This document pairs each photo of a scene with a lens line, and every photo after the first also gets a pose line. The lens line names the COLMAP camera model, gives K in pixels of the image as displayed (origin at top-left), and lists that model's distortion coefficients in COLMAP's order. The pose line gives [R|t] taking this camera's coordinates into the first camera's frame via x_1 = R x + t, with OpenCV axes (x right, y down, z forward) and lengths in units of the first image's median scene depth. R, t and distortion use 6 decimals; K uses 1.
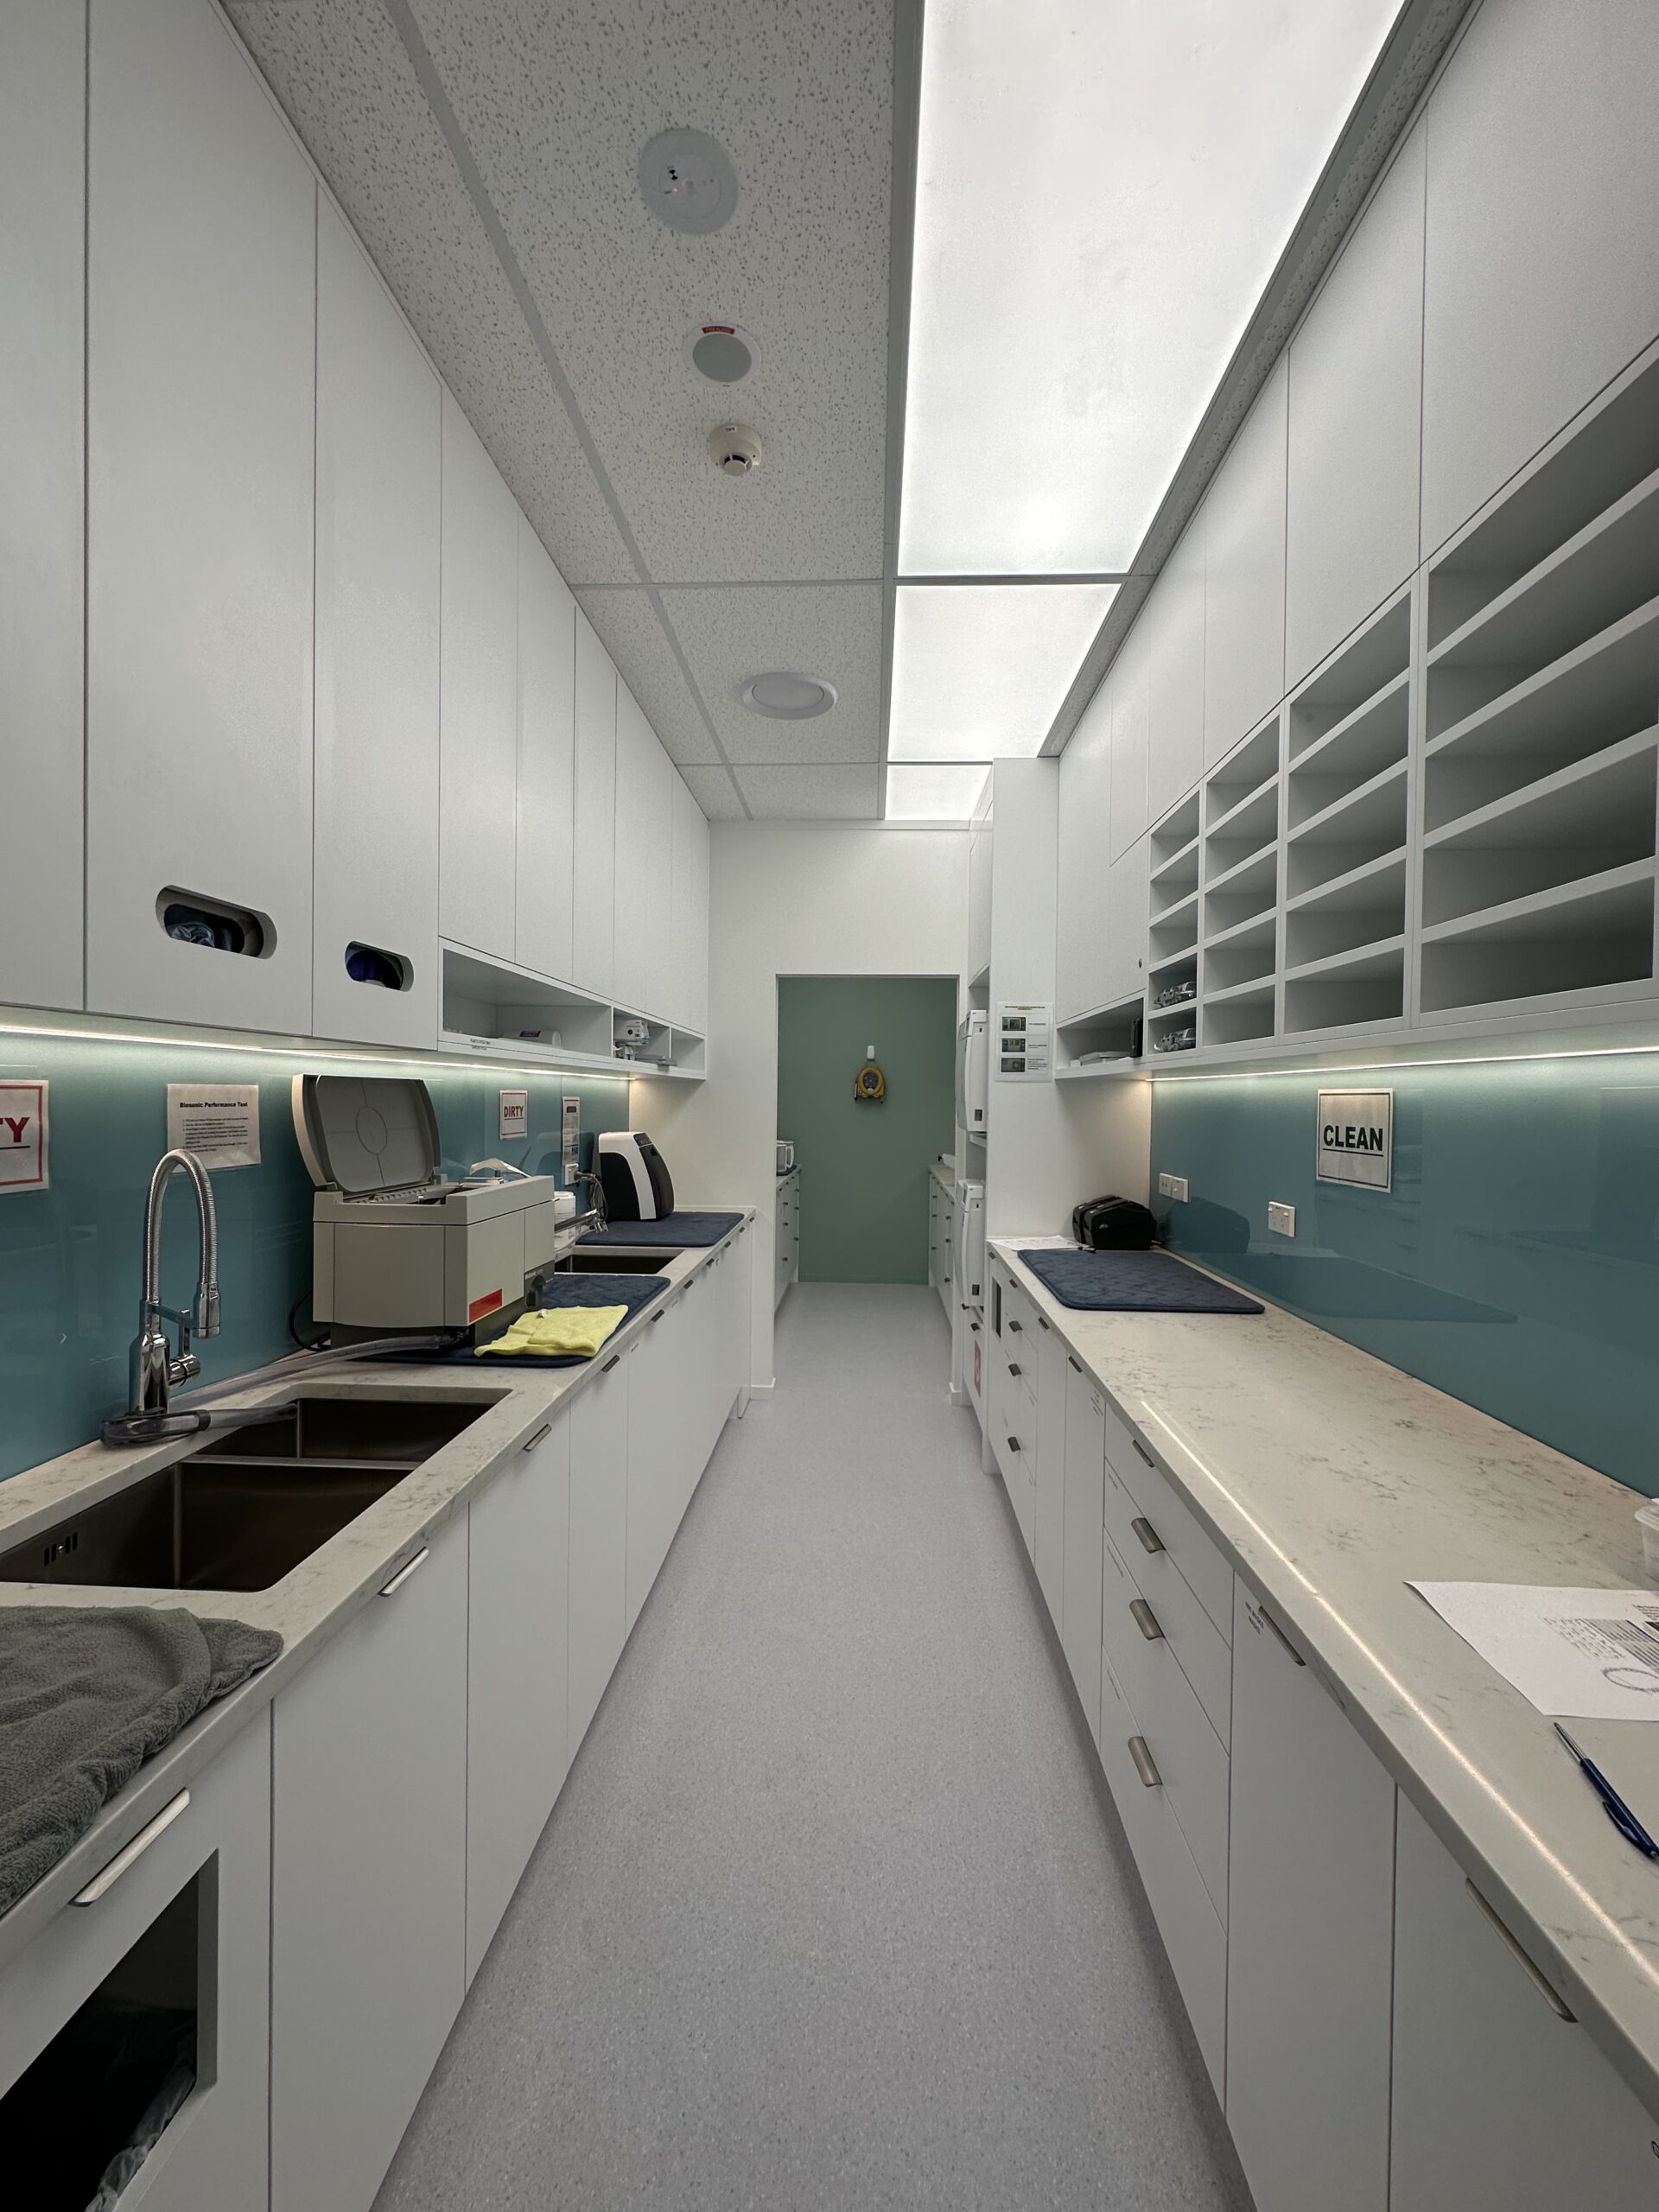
lens RADIAL K [[877.6, 0, 830.5], [0, 877.6, 1107.8], [0, 0, 1]] dist [-0.003503, 0.000679]
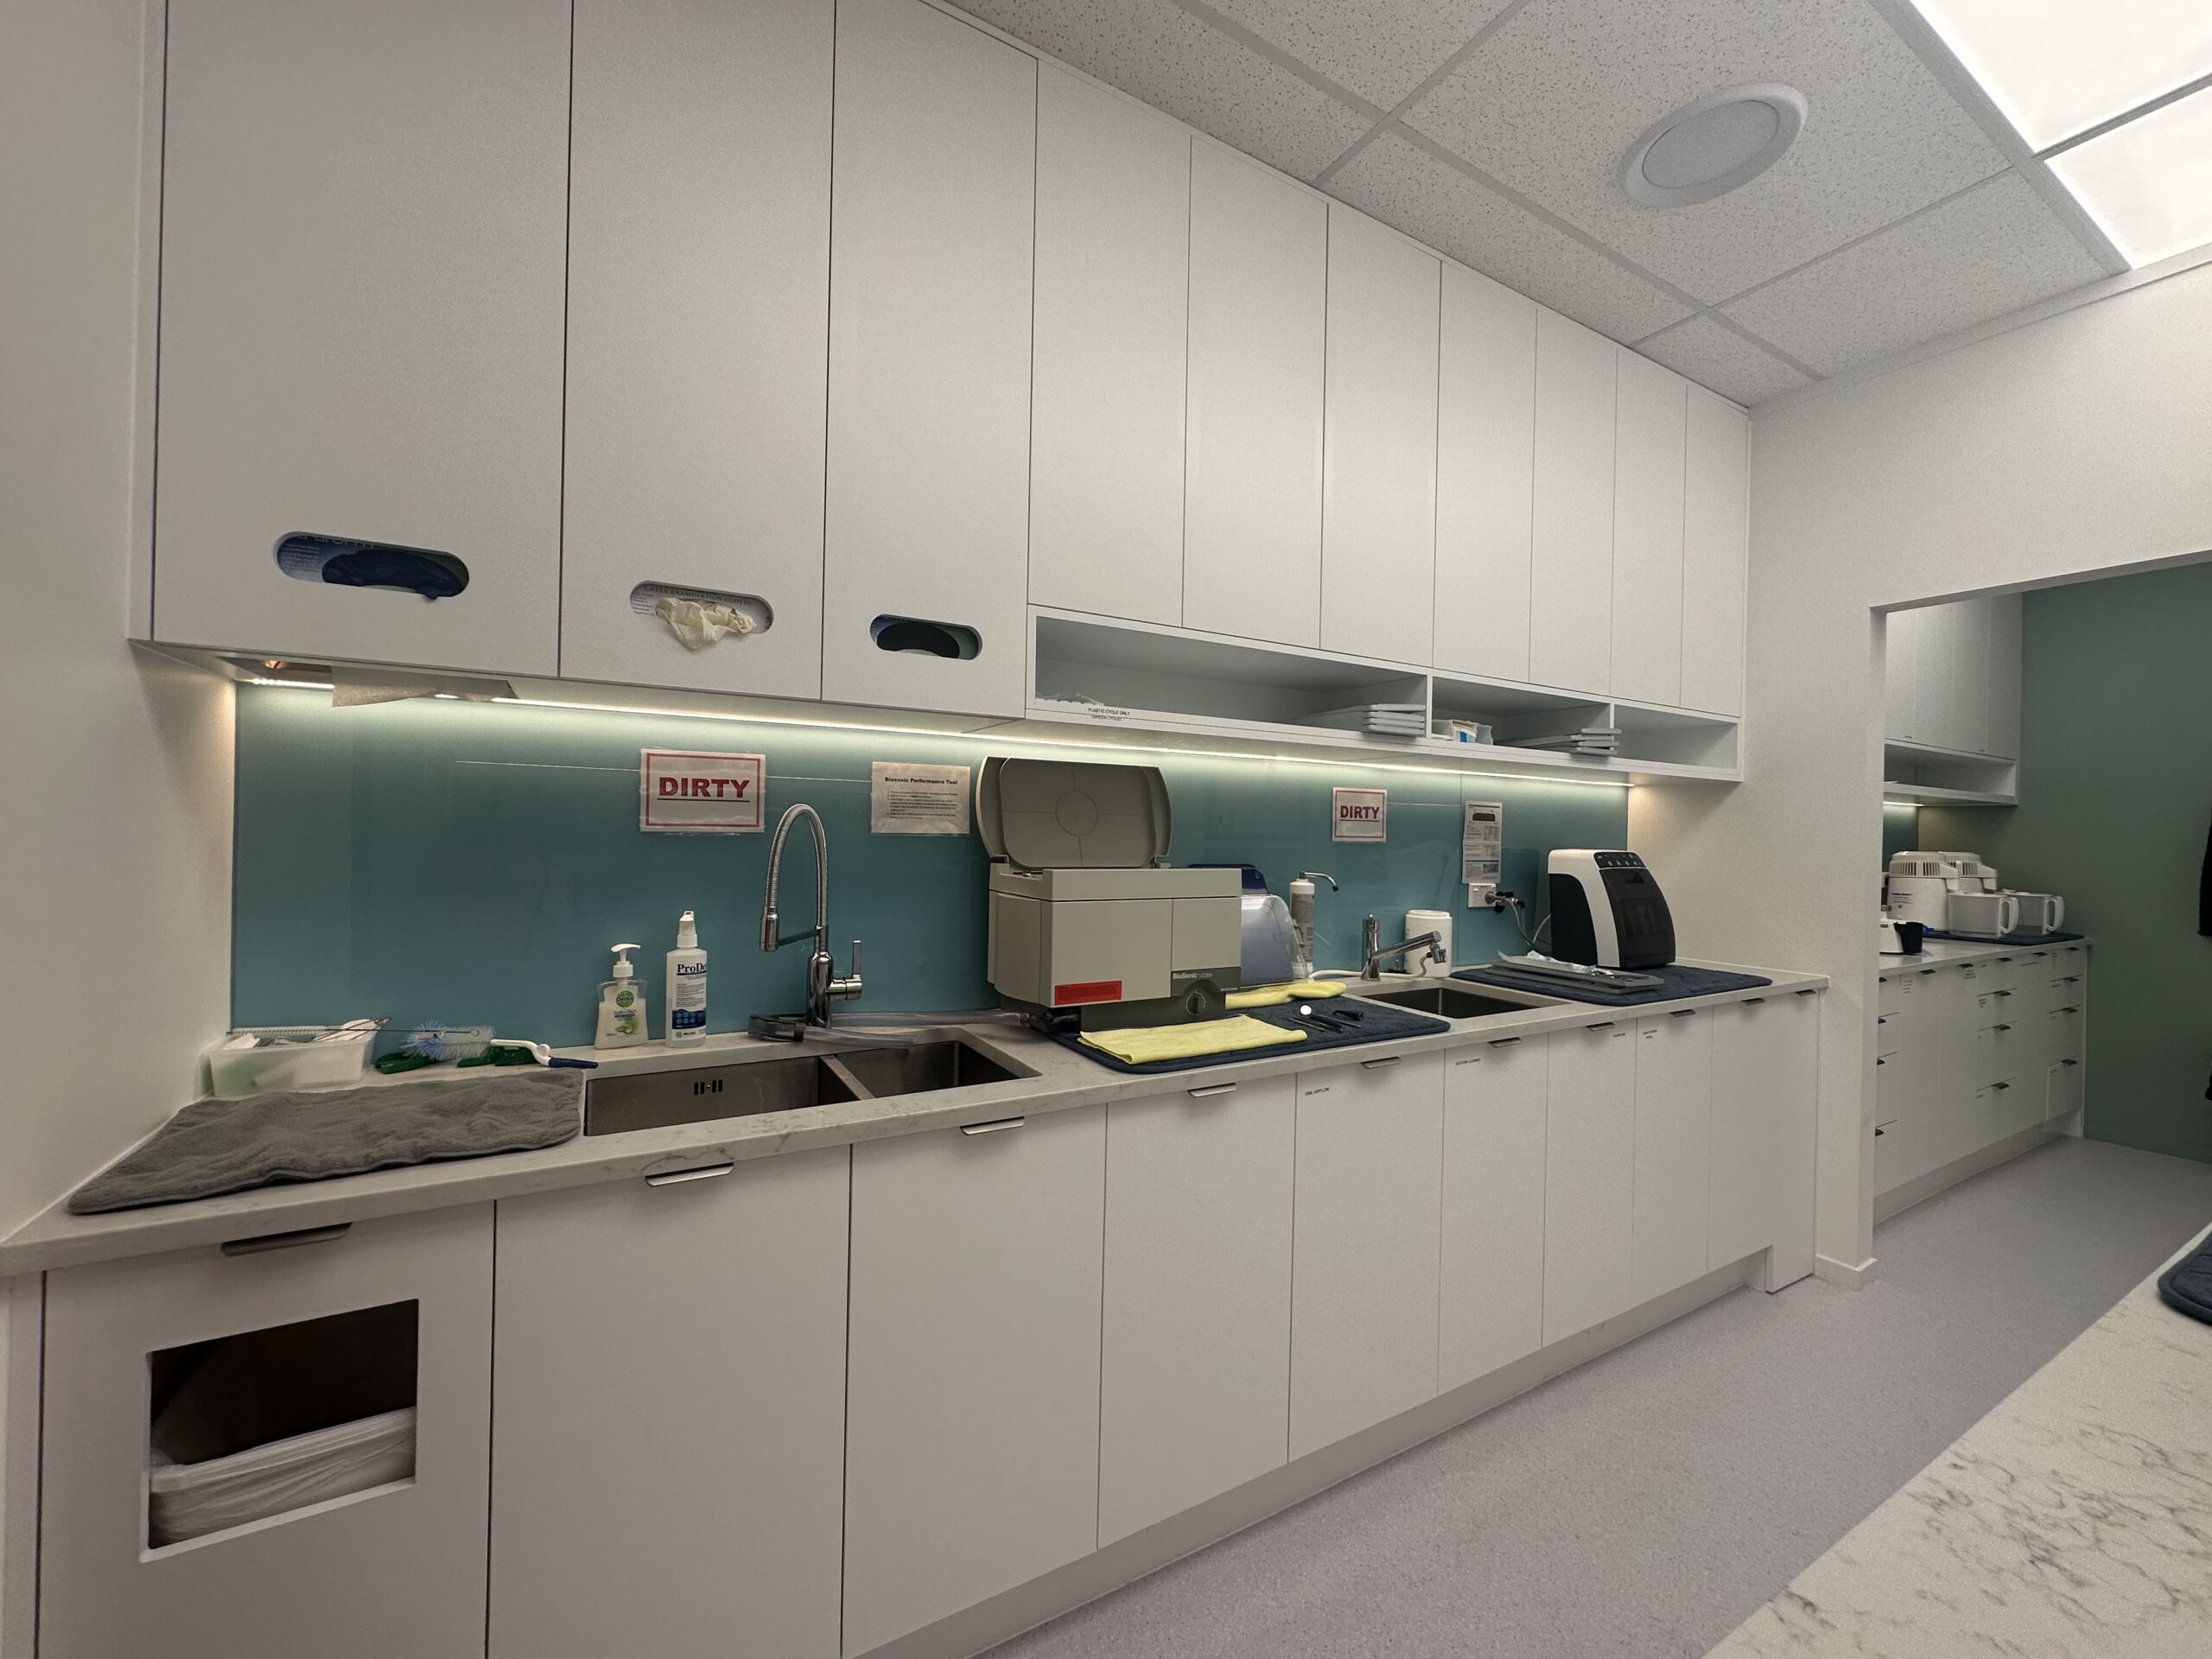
lens RADIAL K [[877.6, 0, 1106.0], [0, 877.6, 829.5], [0, 0, 1]] dist [-0.003503, 0.000679]
pose [[0.539389, -0.001362, -0.842055, 0.390317], [-0.023110, 0.999598, -0.016420, 0.066413], [0.841739, 0.028317, 0.539141, 0.480934]]
